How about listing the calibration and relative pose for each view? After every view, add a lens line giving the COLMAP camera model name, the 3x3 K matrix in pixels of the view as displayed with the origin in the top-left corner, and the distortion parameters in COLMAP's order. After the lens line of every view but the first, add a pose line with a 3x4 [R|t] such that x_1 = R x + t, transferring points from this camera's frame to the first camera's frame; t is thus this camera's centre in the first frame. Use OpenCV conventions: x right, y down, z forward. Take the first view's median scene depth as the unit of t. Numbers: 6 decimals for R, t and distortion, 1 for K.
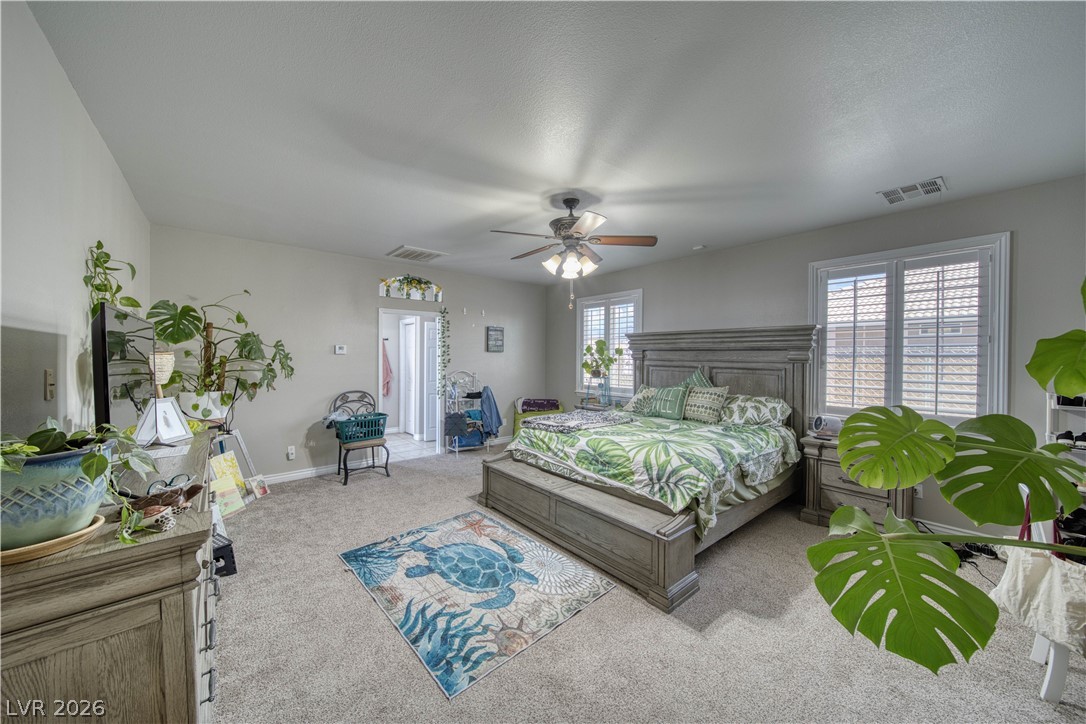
lens RADIAL K [[379.9, 0, 543.3], [0, 379.9, 361.7], [0, 0, 1]] dist [-0.000003, -0.000491]
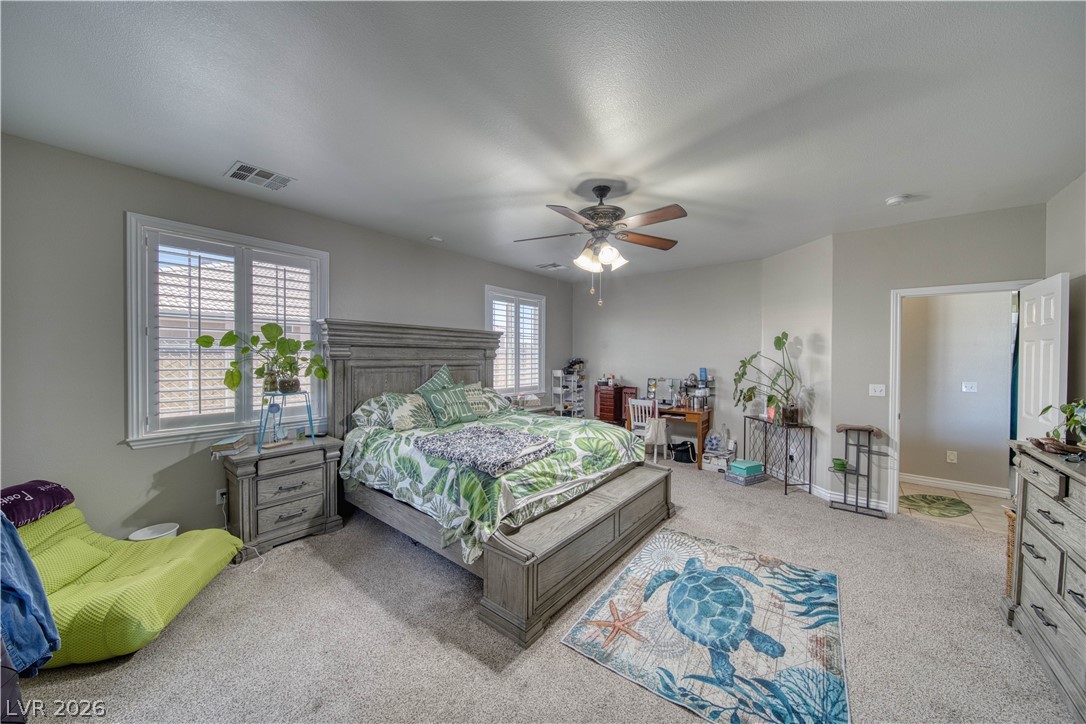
lens RADIAL K [[379.9, 0, 544.4], [0, 379.9, 361.1], [0, 0, 1]] dist [-0.000003, -0.000491]
pose [[-0.193305, -0.021592, 0.980901, -0.890049], [0.005780, 0.999715, 0.023145, -0.027668], [-0.981122, 0.010144, -0.193125, 1.438148]]
